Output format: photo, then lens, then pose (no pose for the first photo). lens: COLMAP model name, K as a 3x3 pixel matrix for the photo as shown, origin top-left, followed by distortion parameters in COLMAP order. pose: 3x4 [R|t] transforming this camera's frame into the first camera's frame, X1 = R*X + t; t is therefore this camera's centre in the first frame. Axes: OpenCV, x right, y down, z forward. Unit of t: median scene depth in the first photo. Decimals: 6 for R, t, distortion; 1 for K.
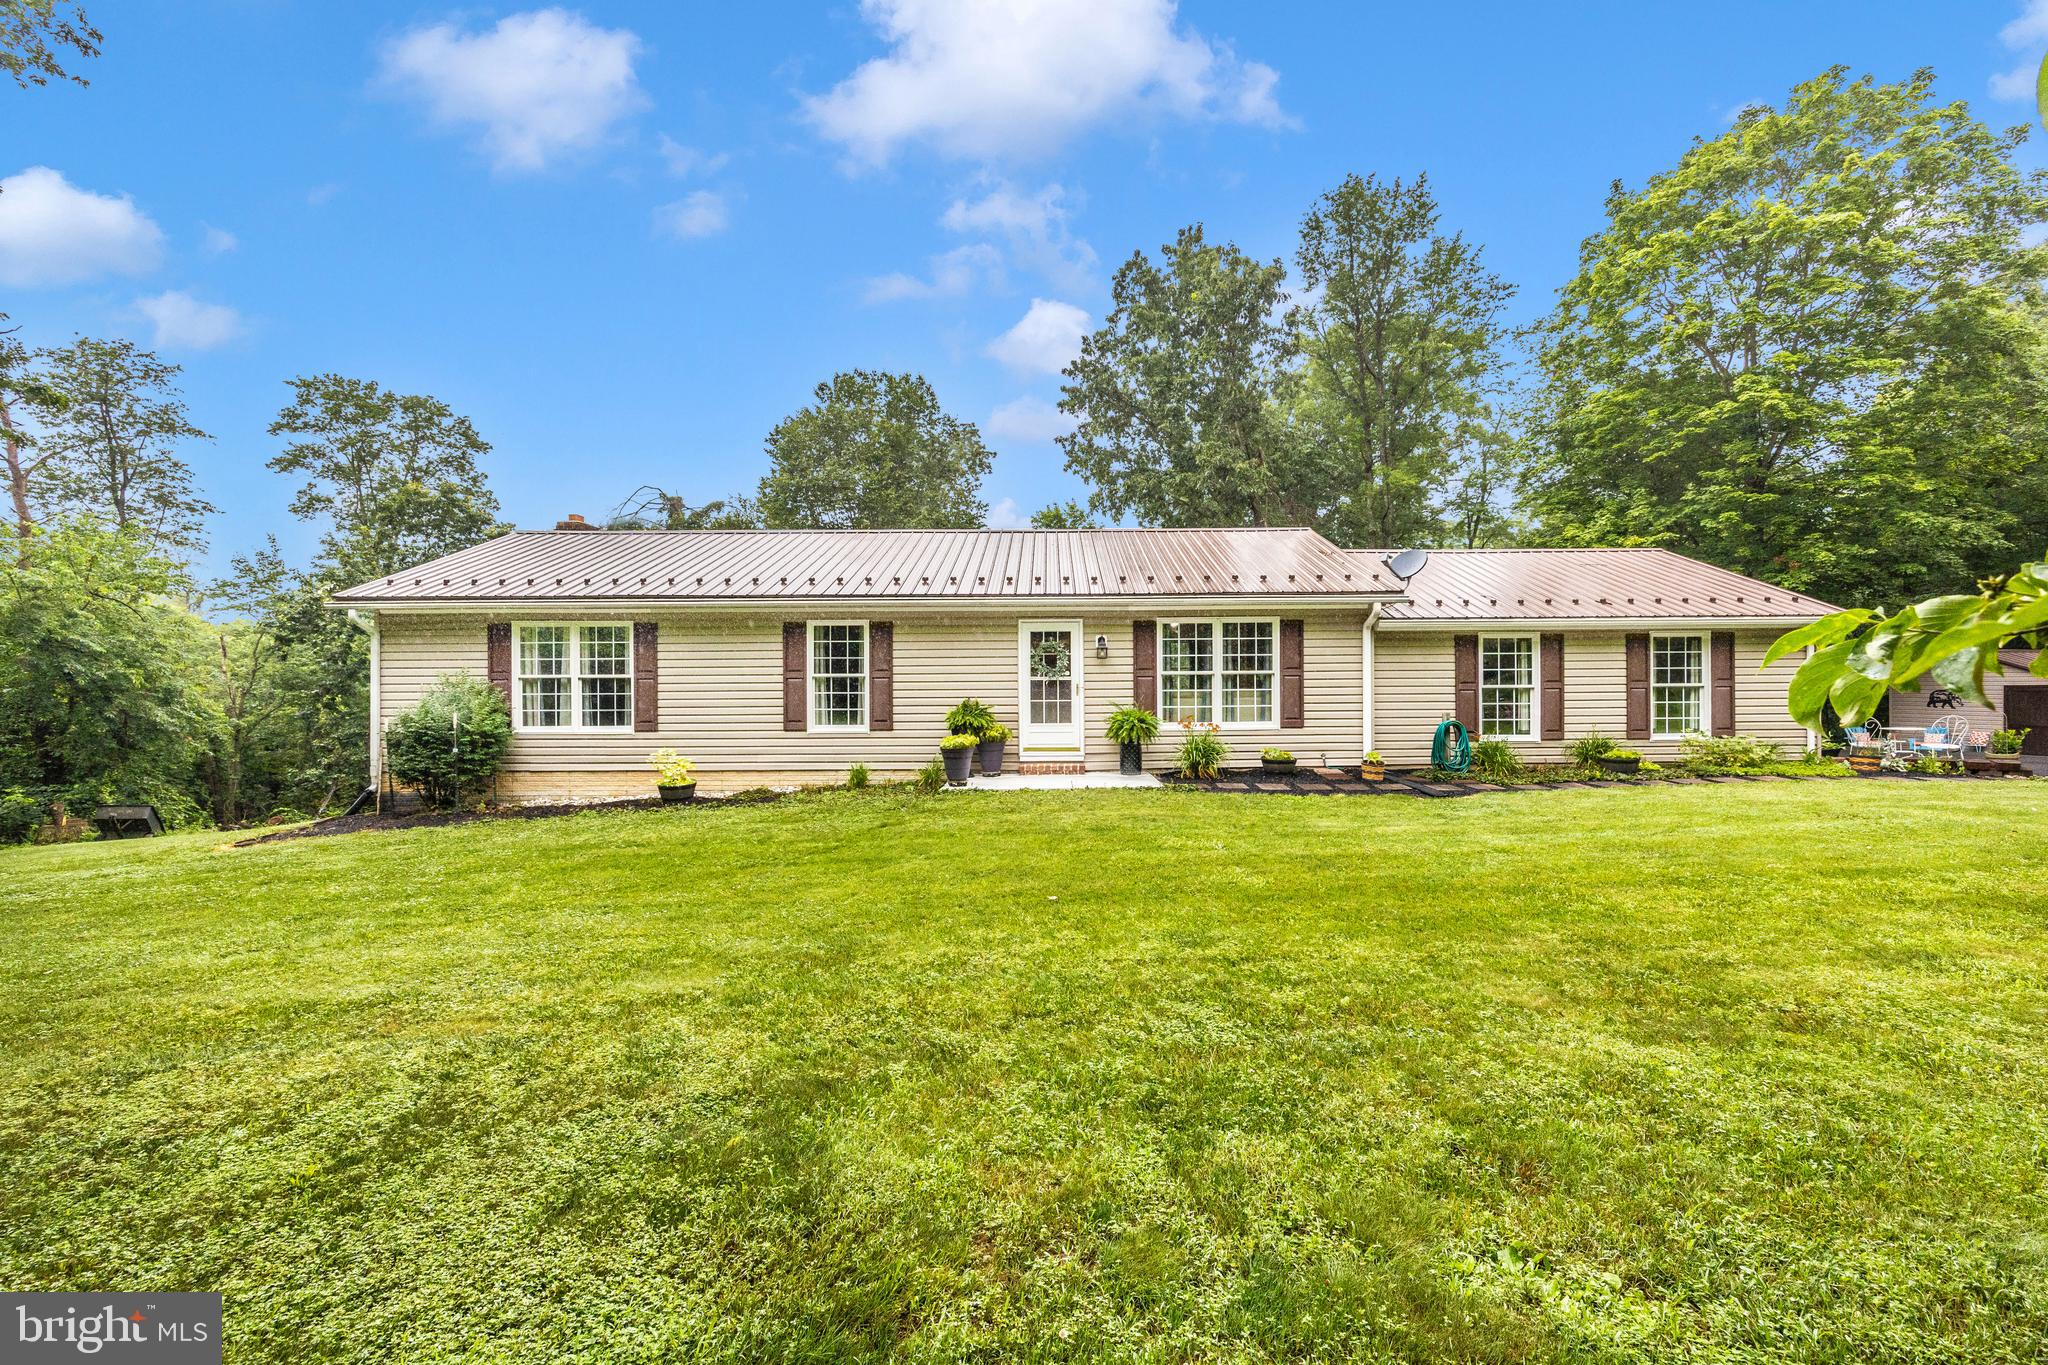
lens RADIAL K [[790.8, 0, 1028.0], [0, 790.8, 673.7], [0, 0, 1]] dist [0.005323, 0.000356]
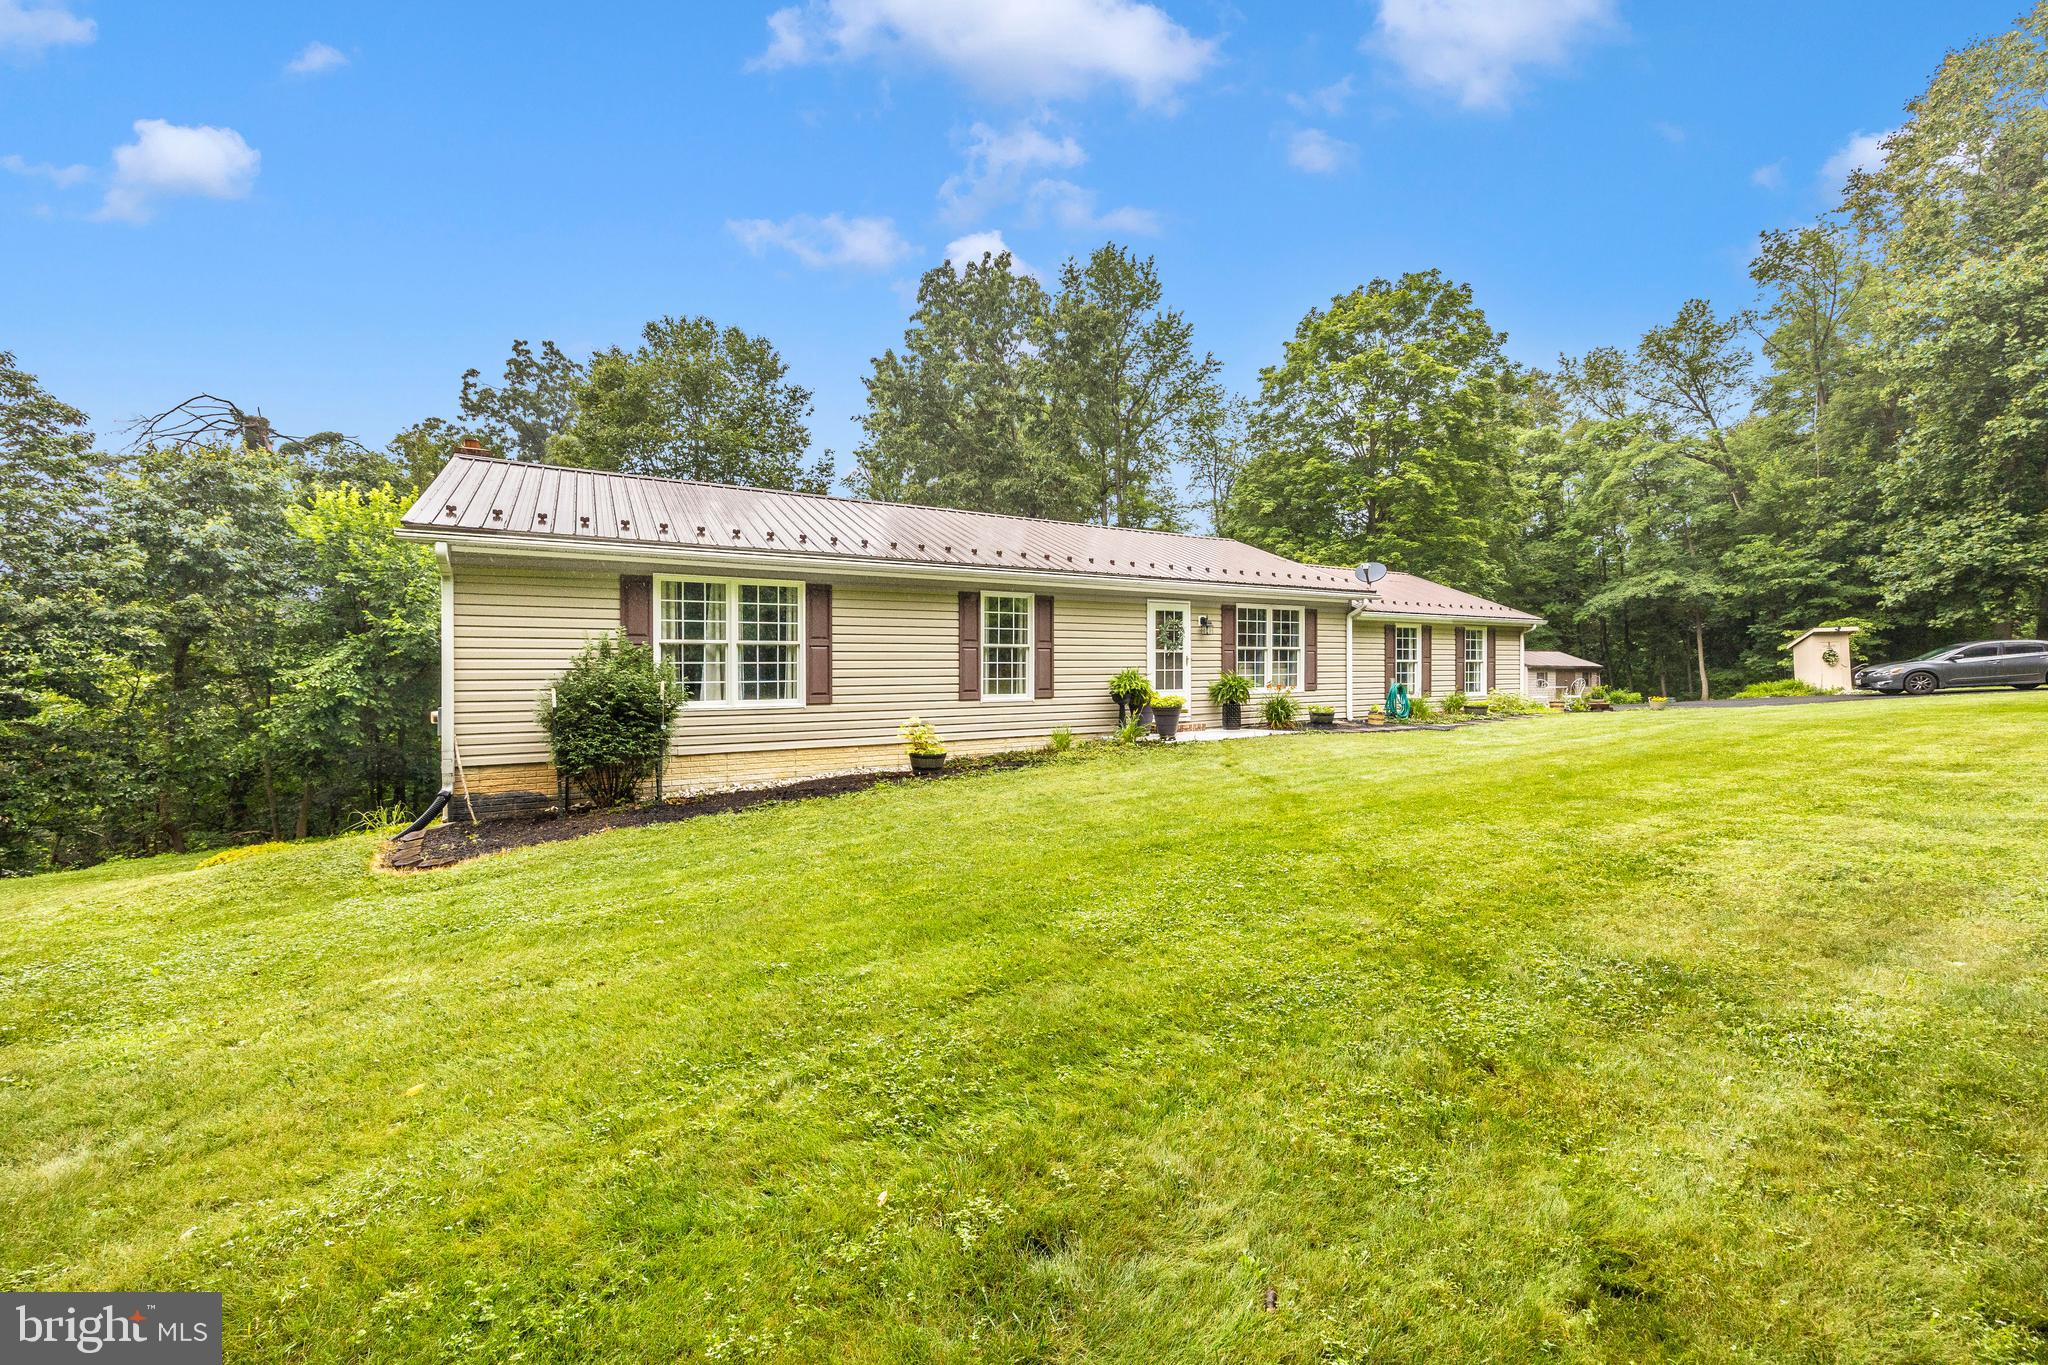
lens RADIAL K [[790.8, 0, 1035.9], [0, 790.8, 681.2], [0, 0, 1]] dist [0.005323, 0.000356]
pose [[0.857577, -0.006989, 0.514308, -0.737430], [0.004787, 0.999973, 0.005607, 0.042739], [-0.514333, -0.002347, 0.857587, 0.100856]]
